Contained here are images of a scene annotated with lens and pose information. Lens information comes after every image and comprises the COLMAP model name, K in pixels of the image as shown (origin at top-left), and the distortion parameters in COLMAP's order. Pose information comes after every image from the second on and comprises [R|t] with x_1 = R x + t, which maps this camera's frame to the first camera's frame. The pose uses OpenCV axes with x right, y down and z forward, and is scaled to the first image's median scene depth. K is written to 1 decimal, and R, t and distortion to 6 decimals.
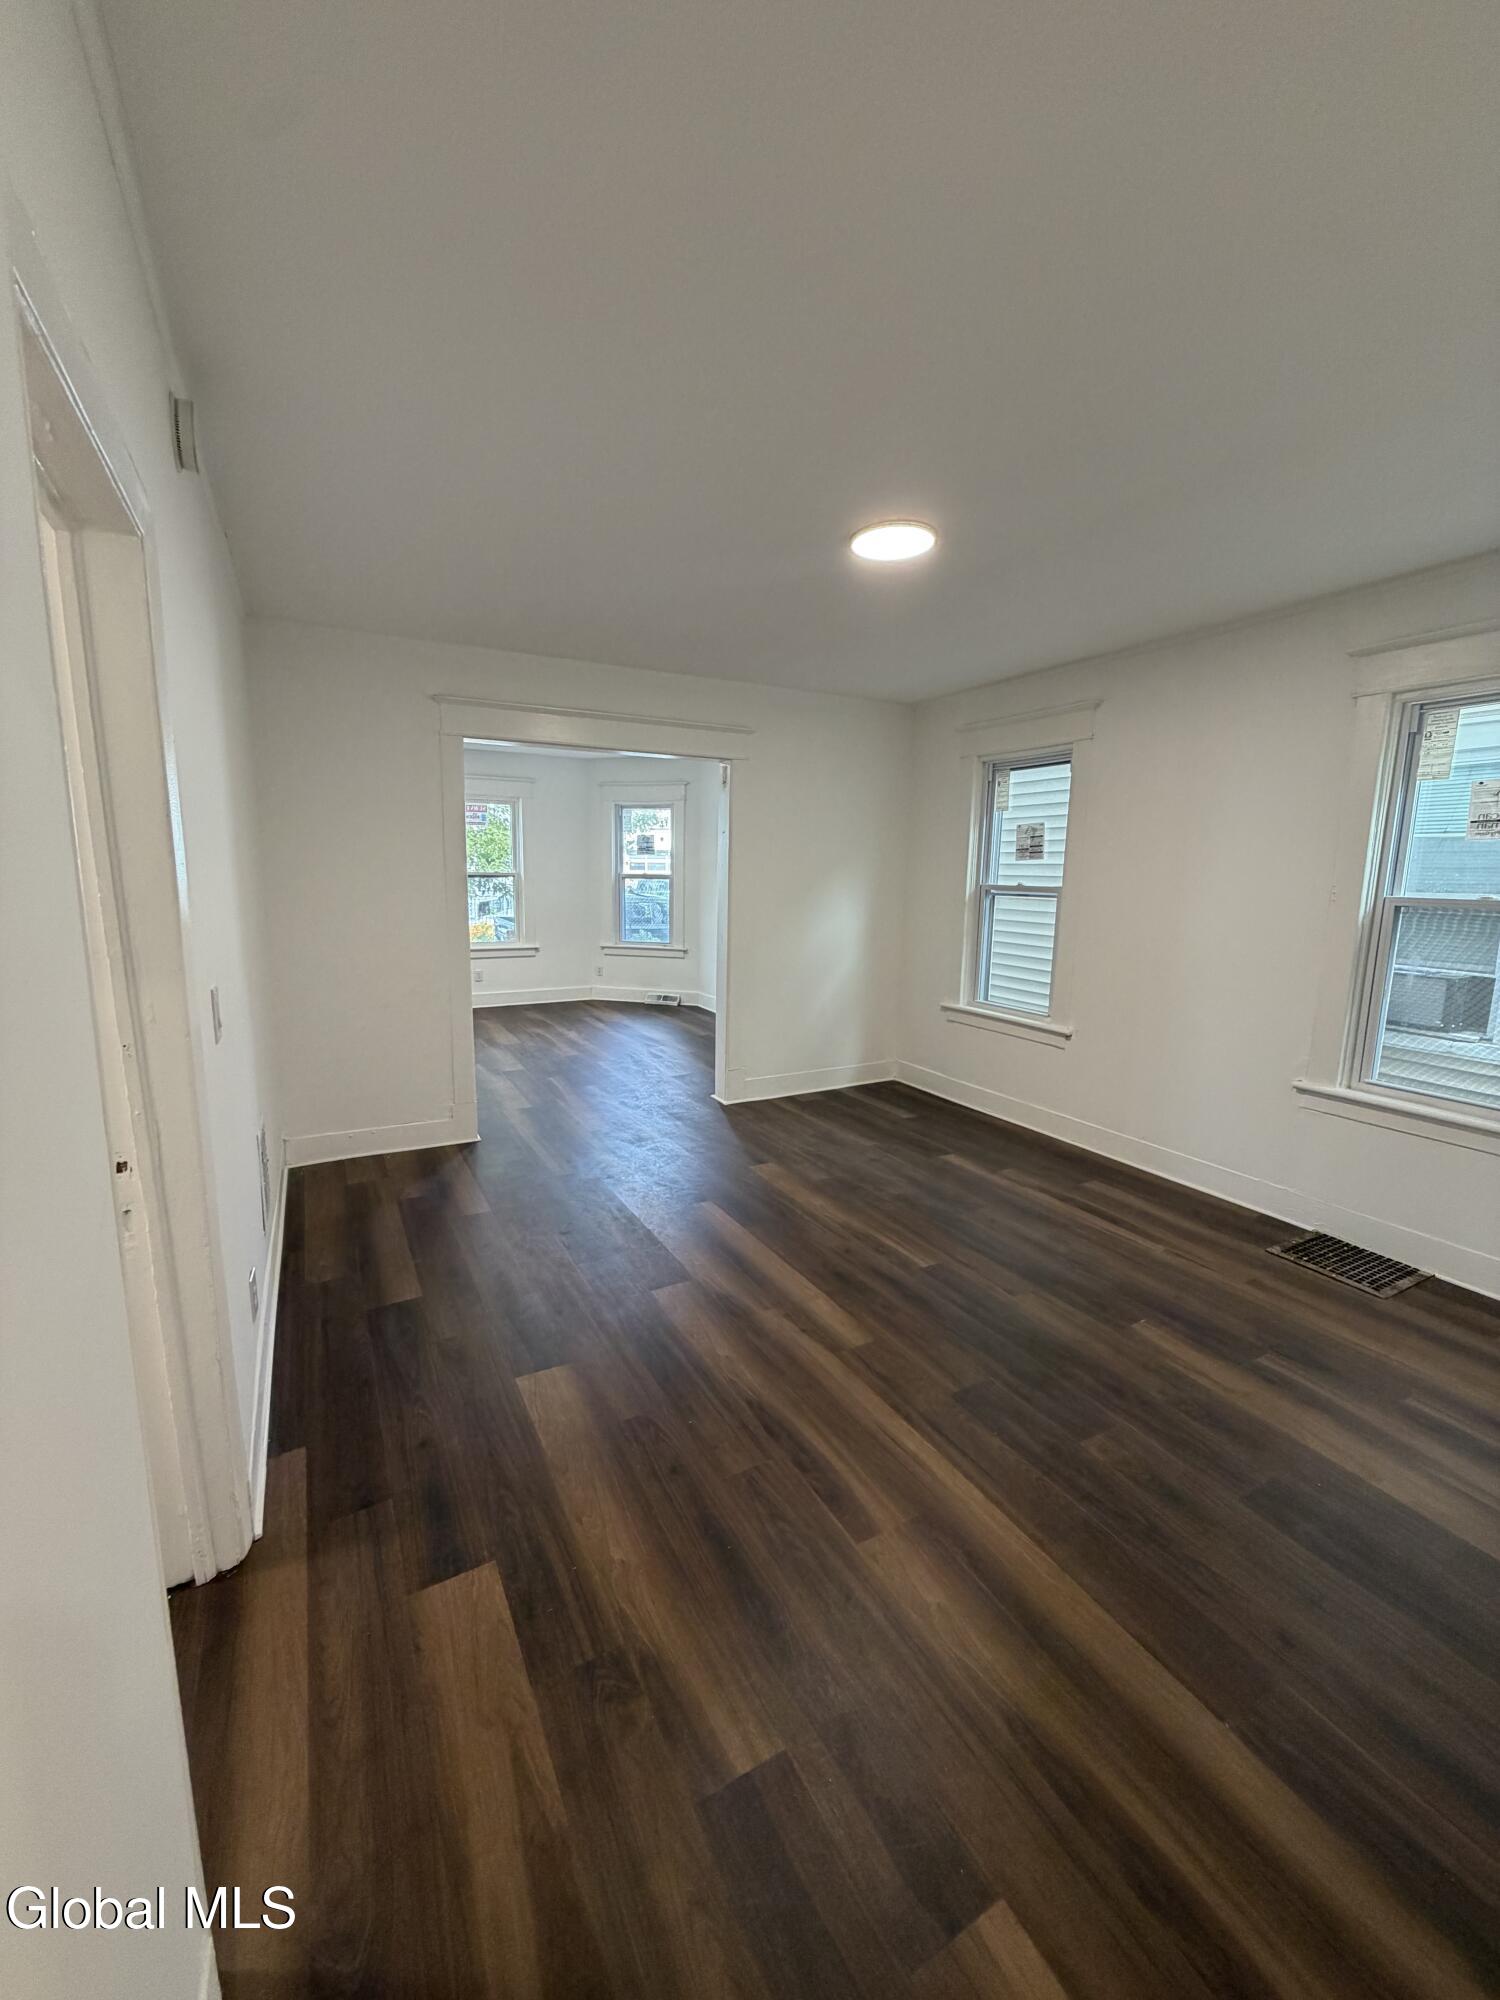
lens RADIAL K [[814.7, 0, 750.0], [0, 814.7, 1000.0], [0, 0, 1]] dist [-0.000150, -0.000054]
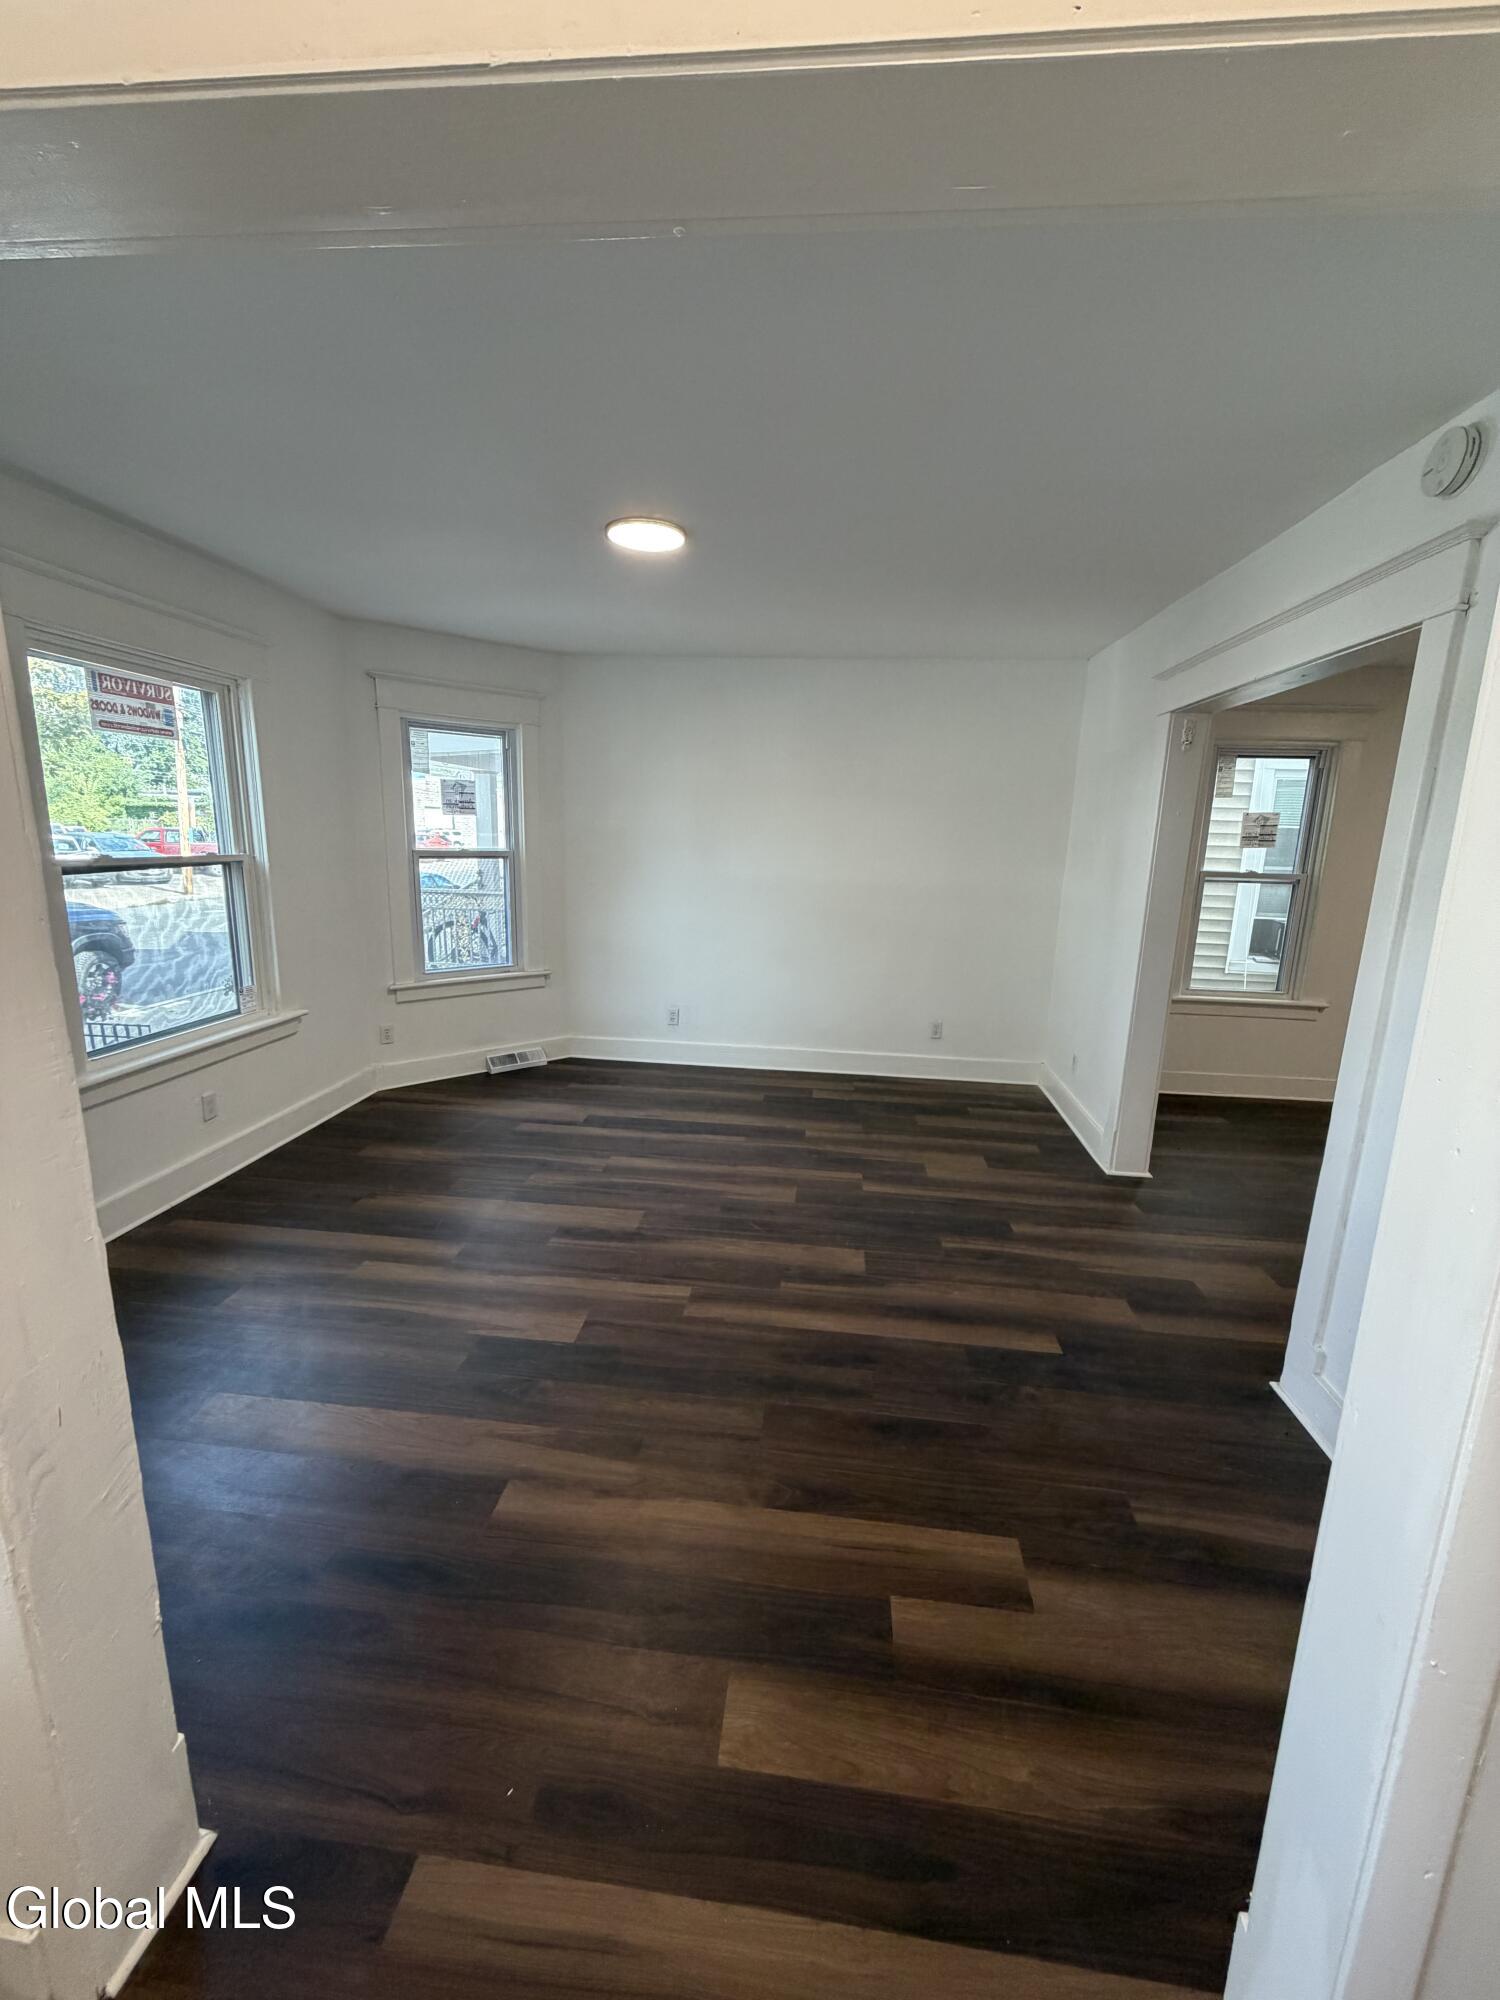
lens RADIAL K [[801.4, 0, 747.5], [0, 801.4, 990.3], [0, 0, 1]] dist [-0.002506, -0.000335]
pose [[0.562750, -0.153368, 0.812275, -0.830501], [0.112372, 0.987709, 0.108641, -0.166540], [-0.818954, 0.030139, 0.573068, 0.900556]]
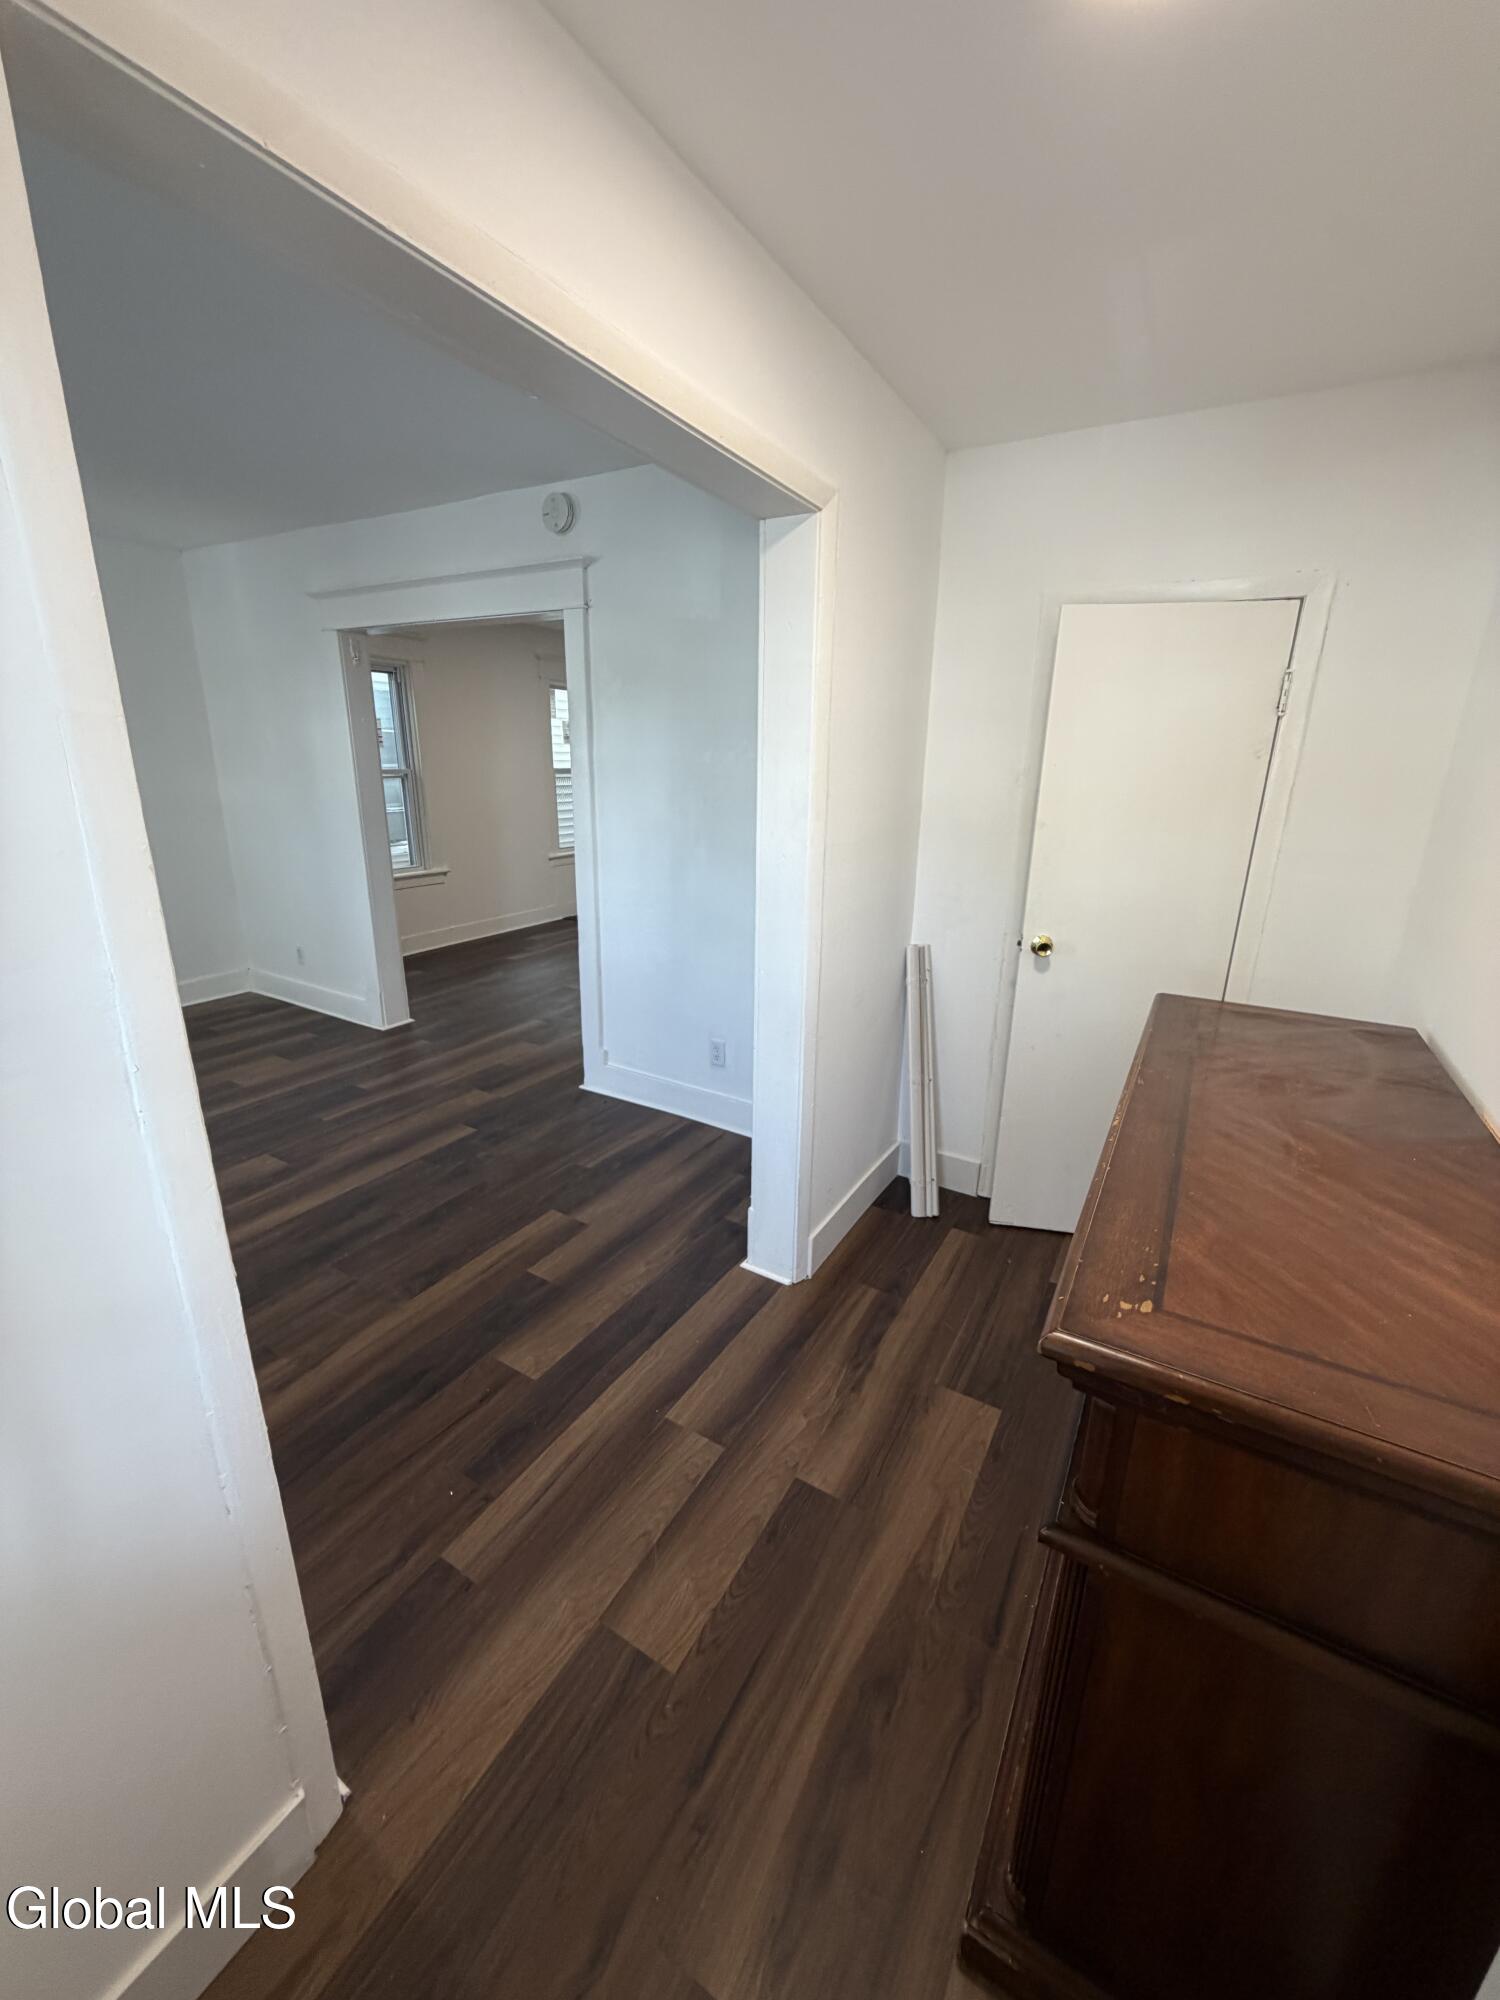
lens RADIAL K [[796.3, 0, 750.2], [0, 796.3, 995.8], [0, 0, 1]] dist [-0.000049, -0.000228]
pose [[-0.521730, -0.263454, 0.811412, -0.993032], [0.119009, 0.919346, 0.375020, -0.200172], [-0.844769, 0.292224, -0.448297, 1.103720]]
